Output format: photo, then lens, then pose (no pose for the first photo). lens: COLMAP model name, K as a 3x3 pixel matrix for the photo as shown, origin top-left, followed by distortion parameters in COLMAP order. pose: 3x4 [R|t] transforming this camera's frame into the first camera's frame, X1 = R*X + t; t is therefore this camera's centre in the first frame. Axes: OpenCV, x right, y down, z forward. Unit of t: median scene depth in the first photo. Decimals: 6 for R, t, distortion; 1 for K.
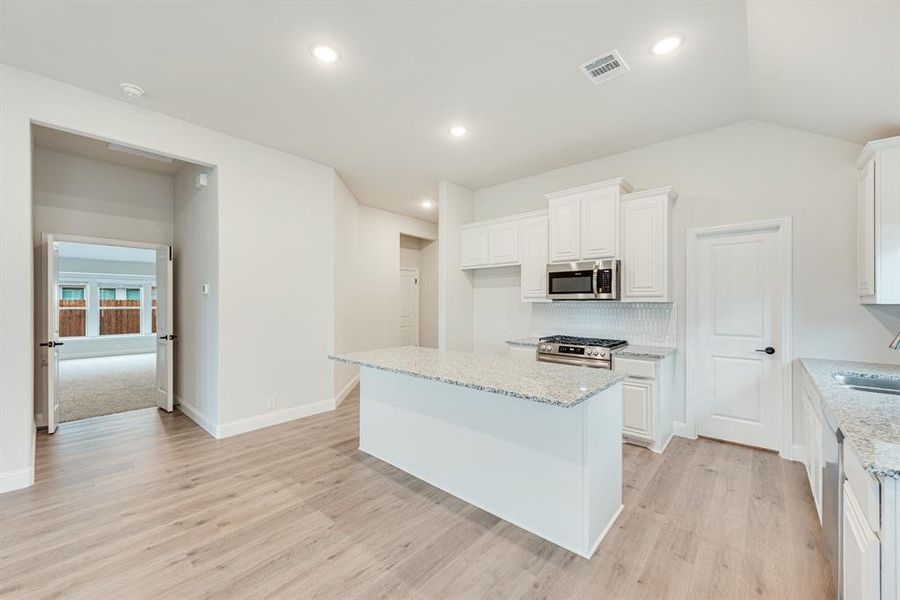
lens RADIAL K [[352.5, 0, 452.9], [0, 352.5, 303.2], [0, 0, 1]] dist [0.003746, -0.000694]
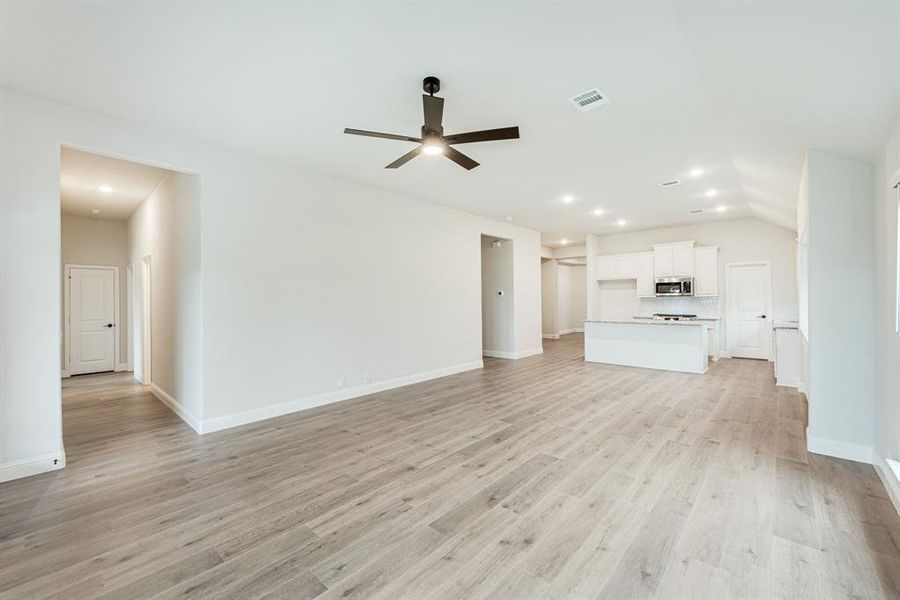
lens RADIAL K [[370.5, 0, 445.3], [0, 370.5, 297.3], [0, 0, 1]] dist [0.006339, -0.000791]
pose [[0.999724, -0.011809, -0.020314, -1.042734], [0.011634, 0.999895, -0.008692, 0.001567], [0.020415, 0.008454, 0.999756, -1.358875]]
